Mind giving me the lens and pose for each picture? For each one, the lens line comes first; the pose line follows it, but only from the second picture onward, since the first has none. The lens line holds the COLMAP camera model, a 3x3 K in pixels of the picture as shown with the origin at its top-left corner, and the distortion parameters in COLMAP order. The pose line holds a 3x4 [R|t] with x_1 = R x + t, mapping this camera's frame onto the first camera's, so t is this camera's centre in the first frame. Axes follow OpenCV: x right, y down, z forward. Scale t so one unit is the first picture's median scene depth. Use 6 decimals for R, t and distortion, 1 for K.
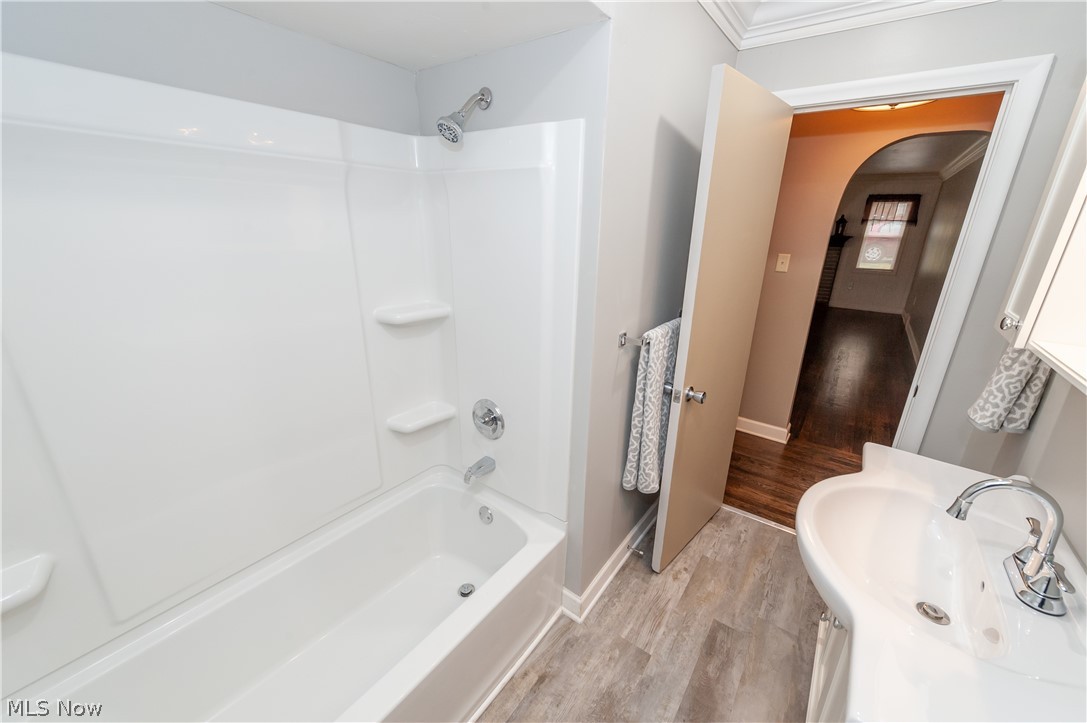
lens RADIAL K [[421.9, 0, 550.9], [0, 421.9, 363.6], [0, 0, 1]] dist [0.018274, -0.000040]
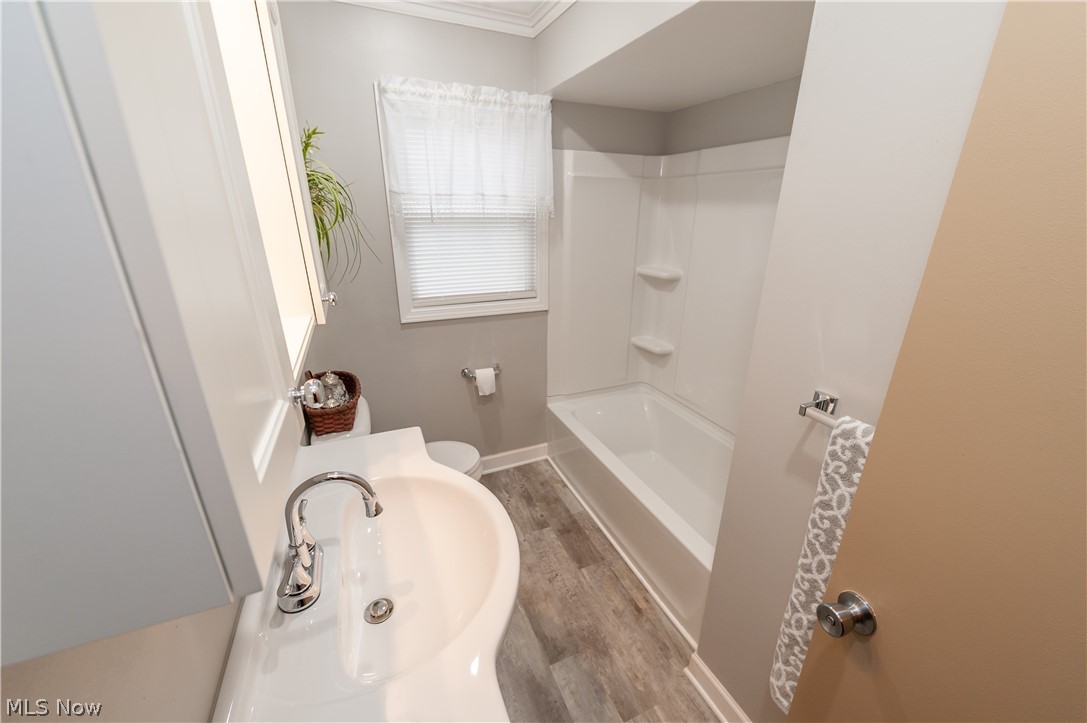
lens RADIAL K [[421.9, 0, 550.9], [0, 421.9, 363.6], [0, 0, 1]] dist [0.018274, -0.000040]
pose [[-0.495598, 0.272744, -0.824617, 0.862966], [-0.290971, 0.842418, 0.453506, -0.267966], [0.818363, 0.464696, -0.338140, 0.893667]]
